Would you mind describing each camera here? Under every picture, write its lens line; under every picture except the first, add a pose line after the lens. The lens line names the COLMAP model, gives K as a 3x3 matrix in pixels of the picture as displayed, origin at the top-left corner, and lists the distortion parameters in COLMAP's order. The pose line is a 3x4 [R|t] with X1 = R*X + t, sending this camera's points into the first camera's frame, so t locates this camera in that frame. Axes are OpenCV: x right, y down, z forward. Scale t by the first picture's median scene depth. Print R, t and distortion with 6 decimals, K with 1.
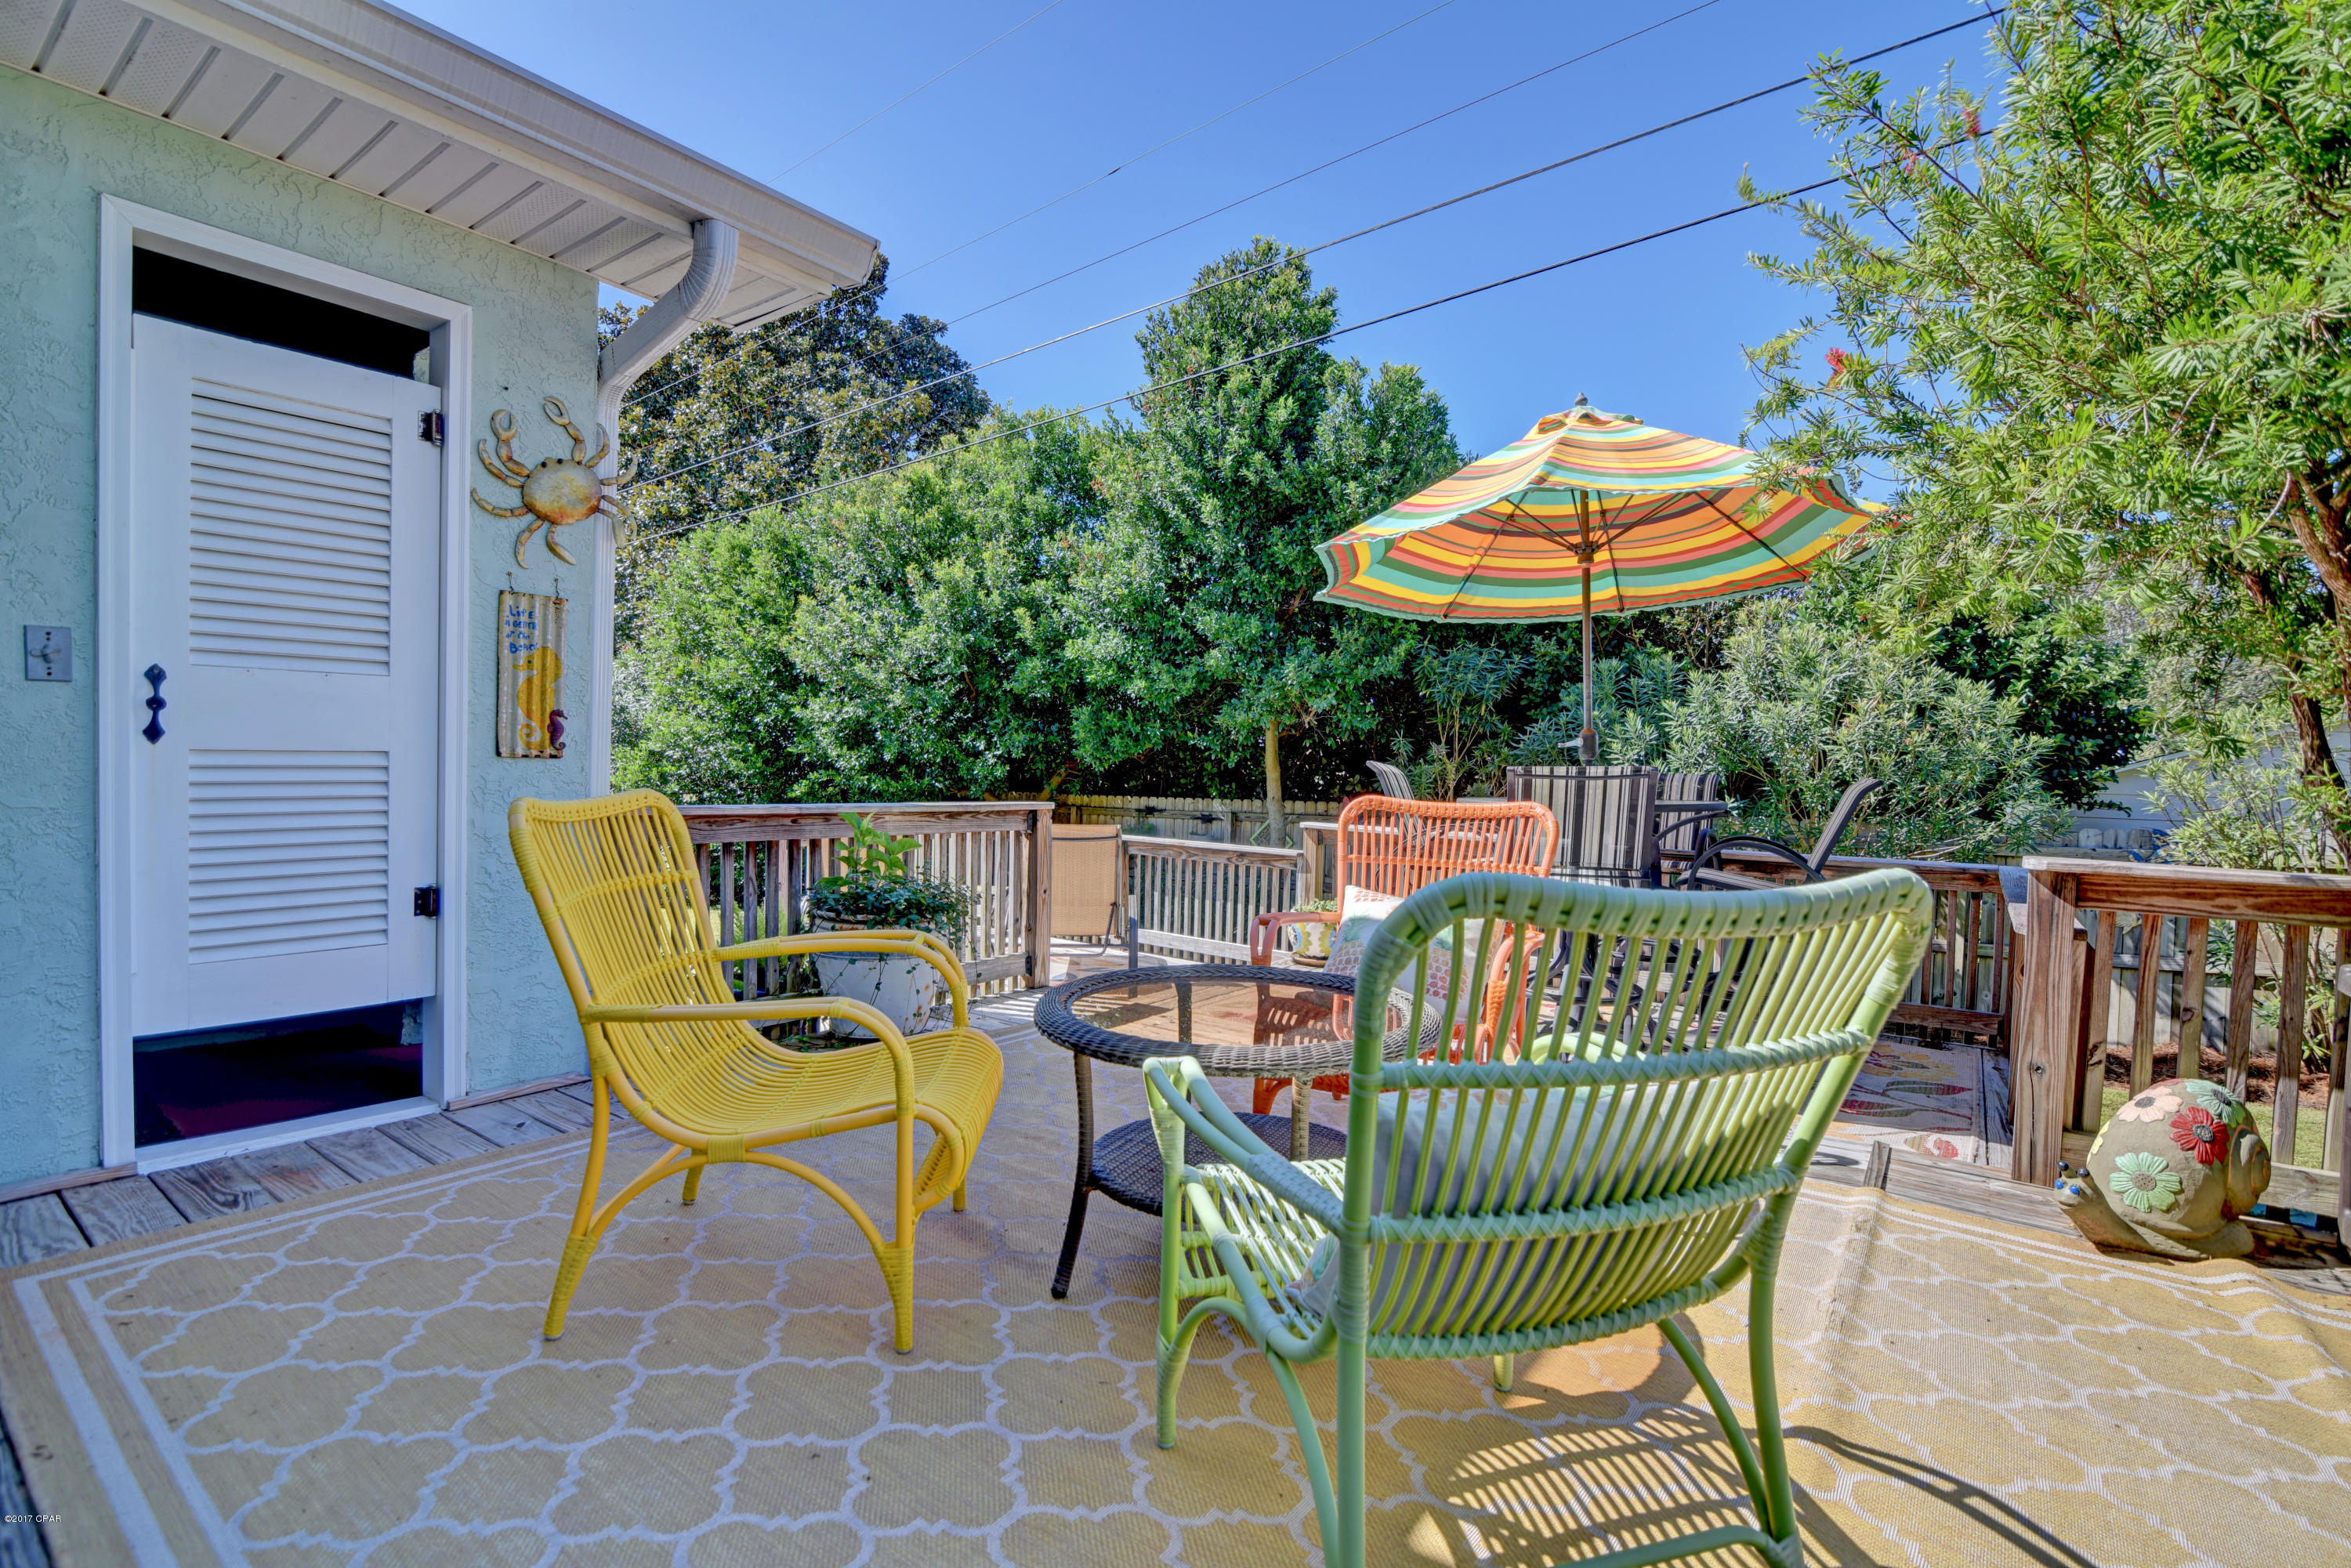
lens RADIAL K [[1083.9, 0, 1161.0], [0, 1083.9, 783.6], [0, 0, 1]] dist [-0.021802, 0.002646]
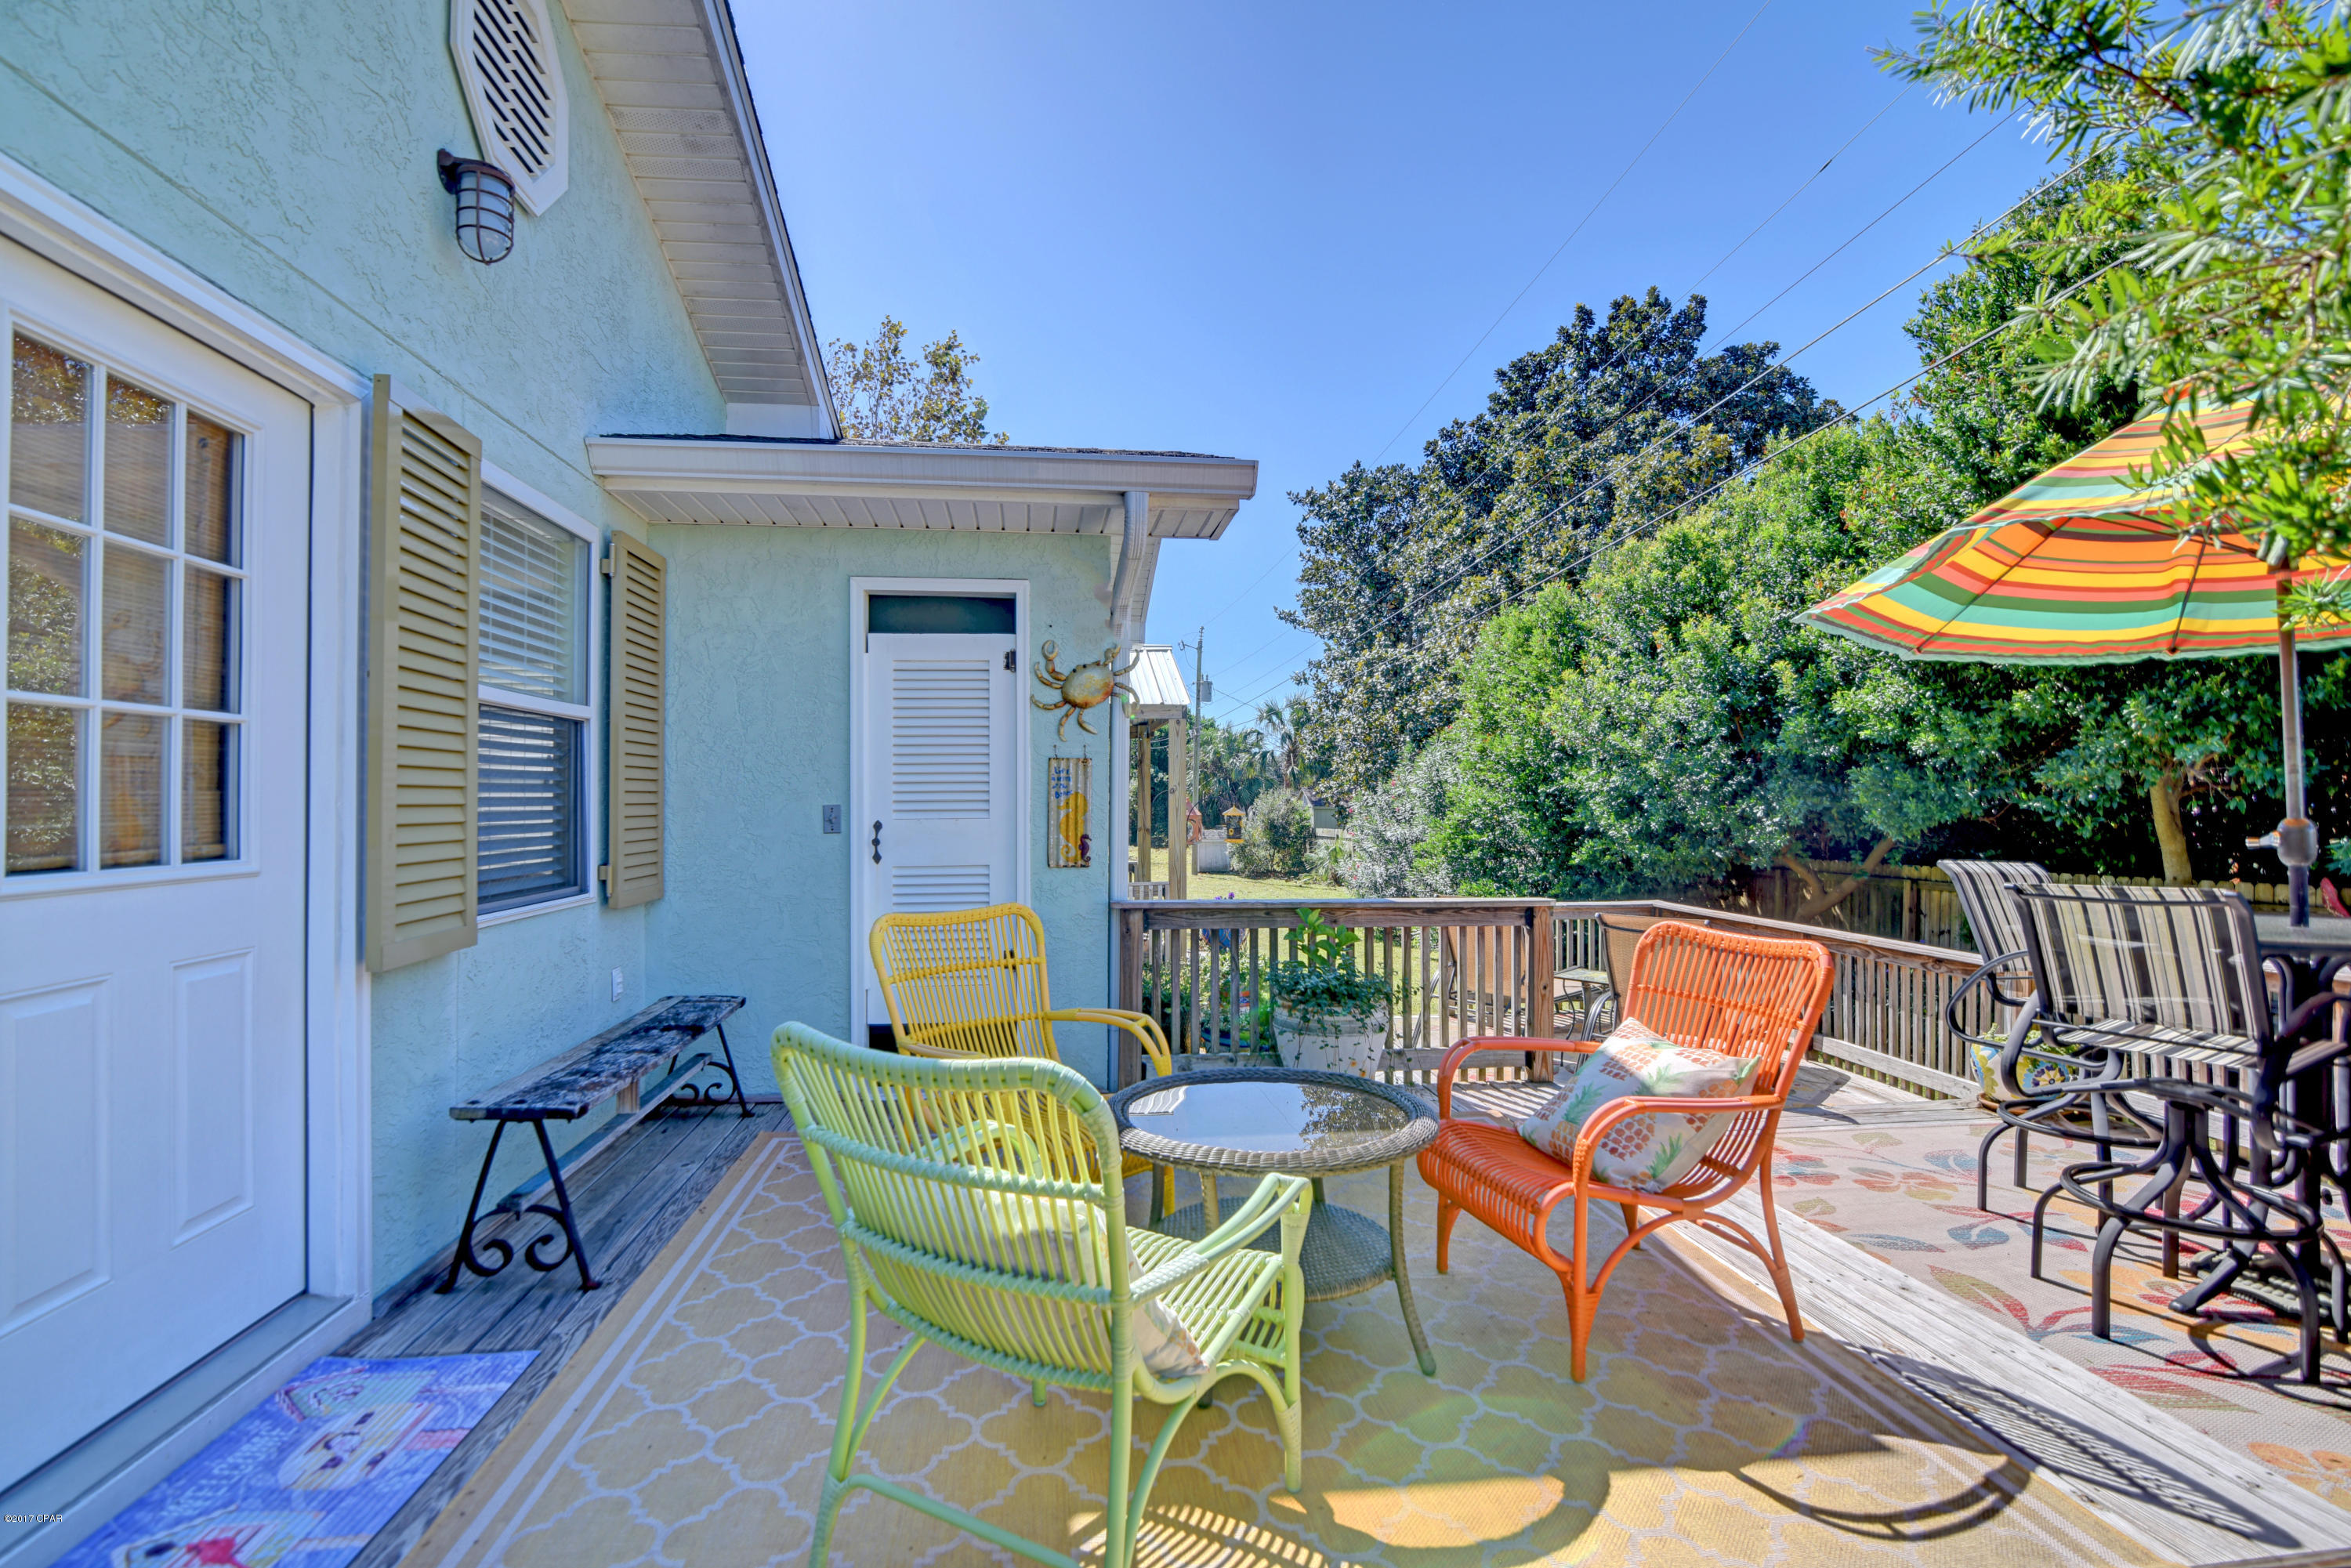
lens RADIAL K [[1083.9, 0, 1162.5], [0, 1083.9, 785.0], [0, 0, 1]] dist [-0.021802, 0.002646]
pose [[0.685314, -0.037515, -0.727280, 0.594235], [0.003623, 0.998836, -0.048109, -0.064777], [0.728238, 0.030334, 0.684652, 0.062713]]
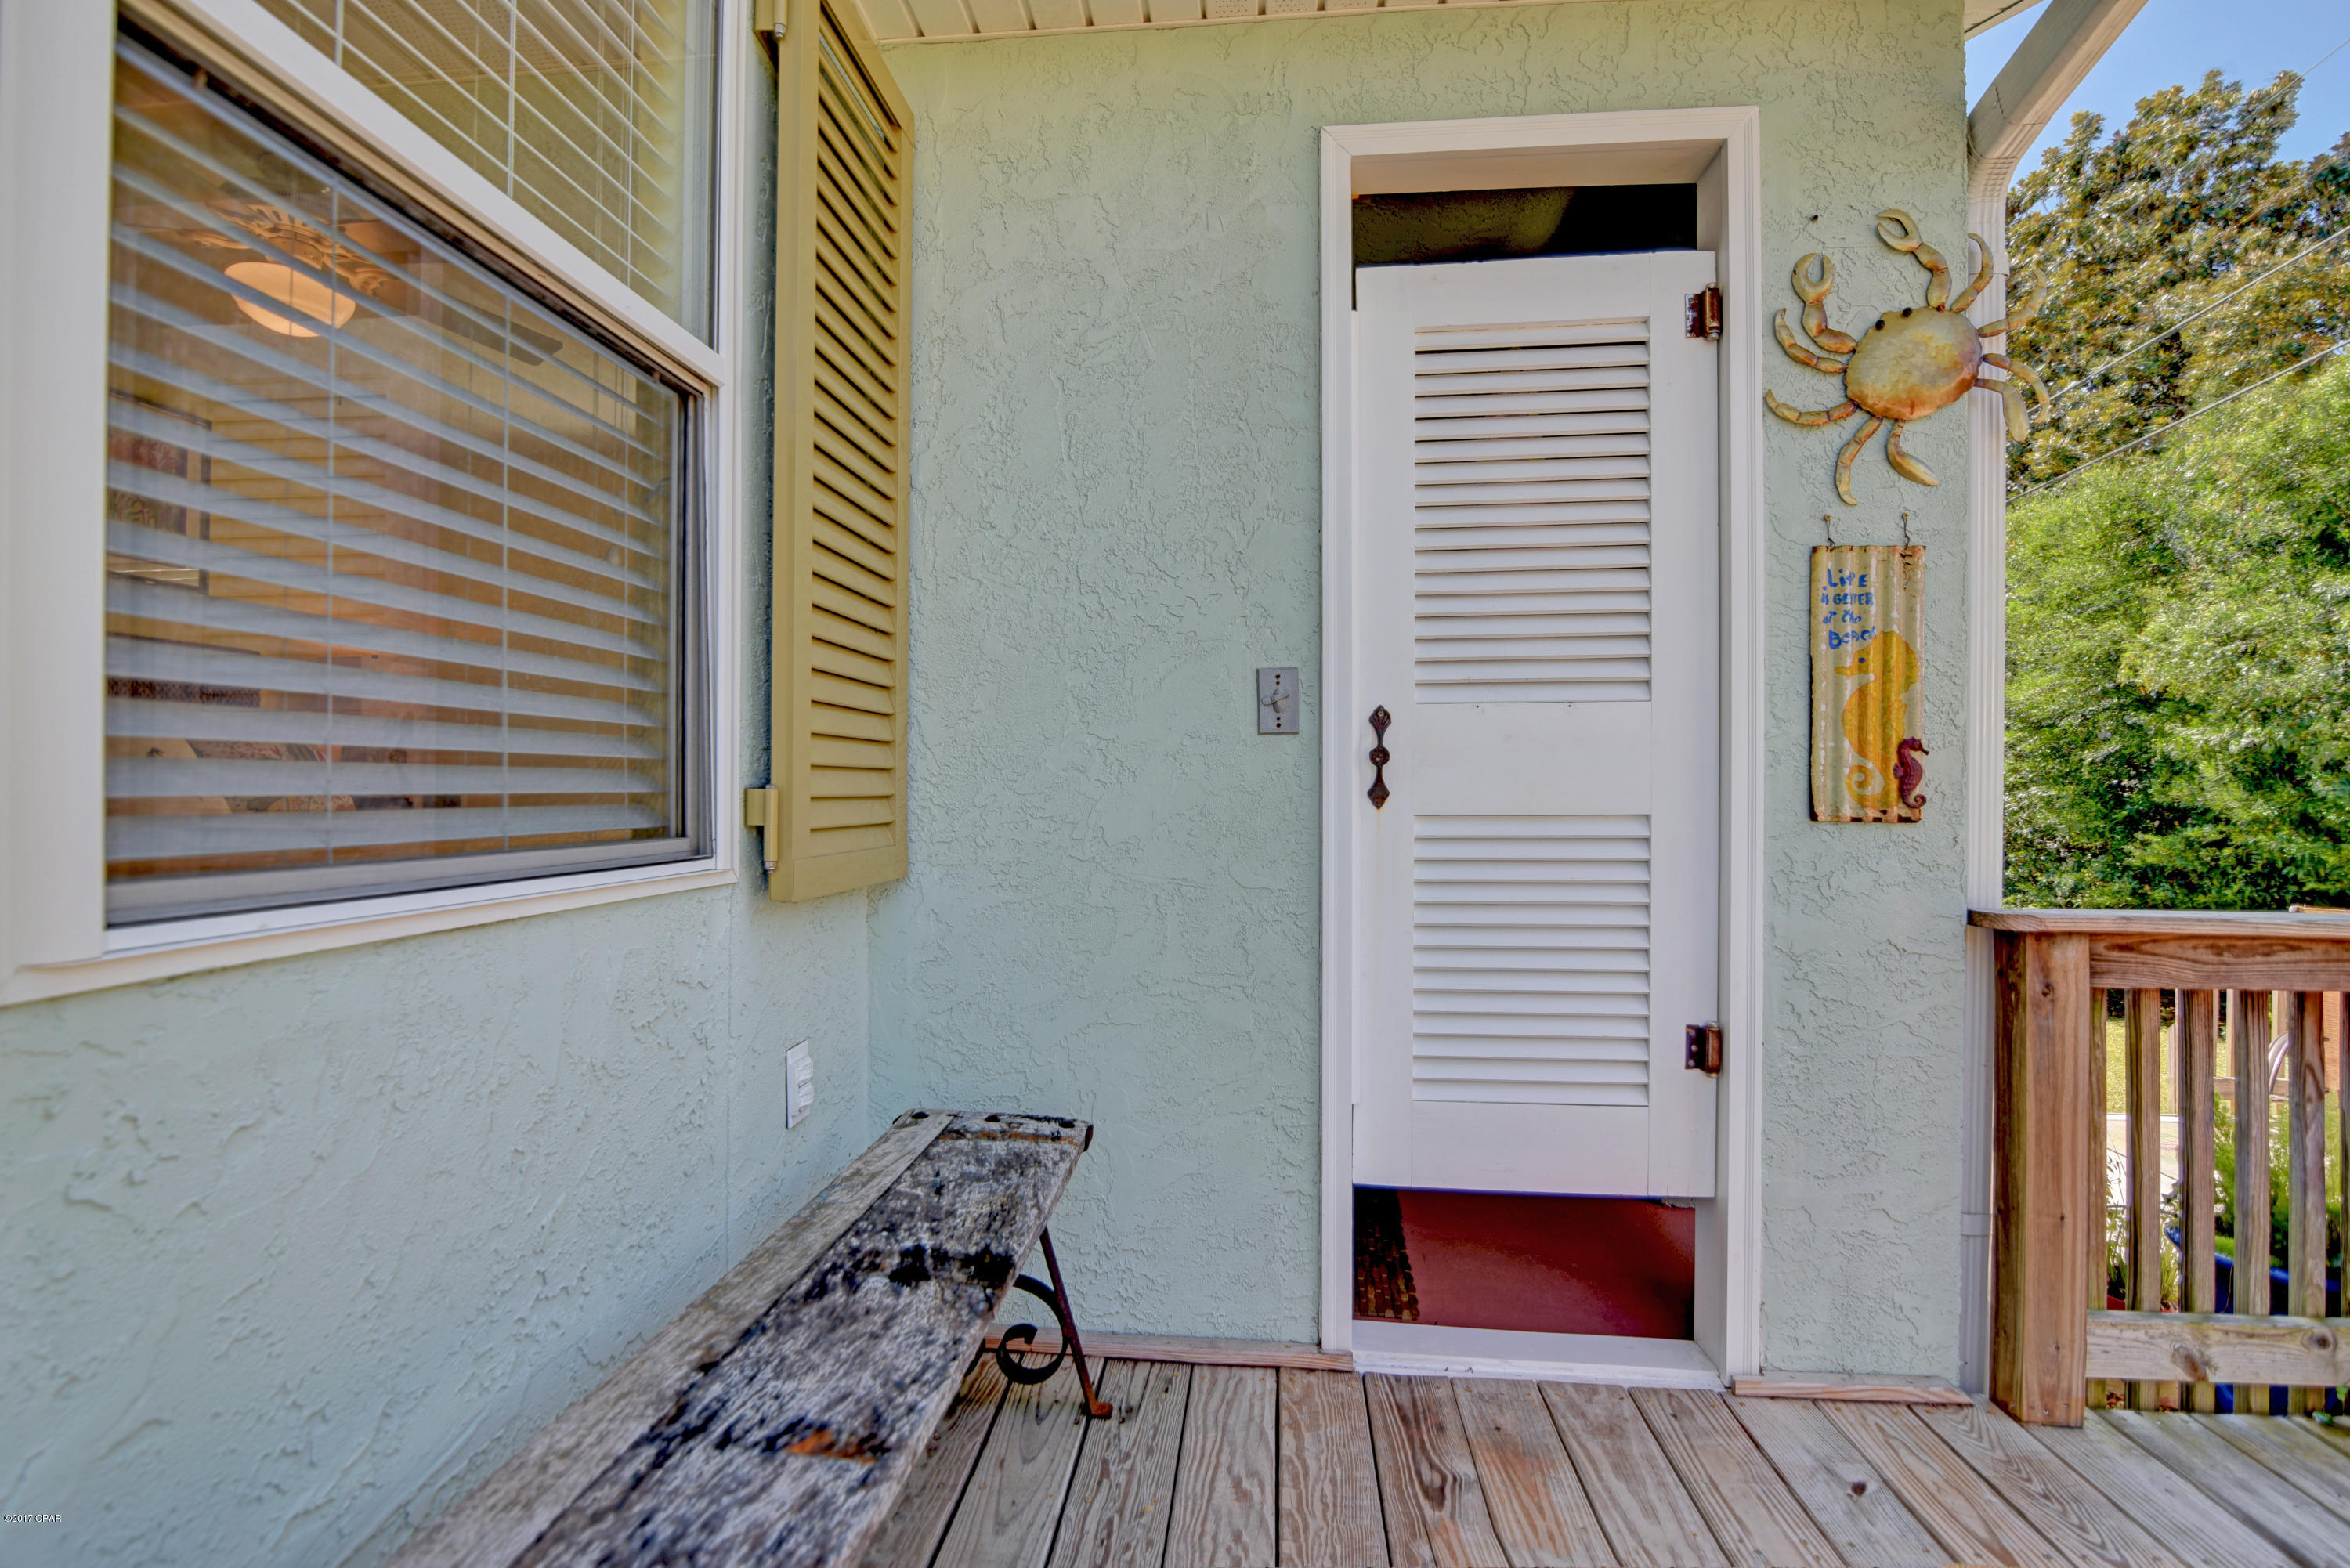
lens RADIAL K [[1083.4, 0, 1185.6], [0, 1083.4, 795.3], [0, 0, 1]] dist [-0.021802, 0.002646]
pose [[0.517369, -0.020013, -0.855529, -0.272072], [-0.009529, 0.999530, -0.029145, -0.017935], [0.855710, 0.023231, 0.516935, 0.373757]]
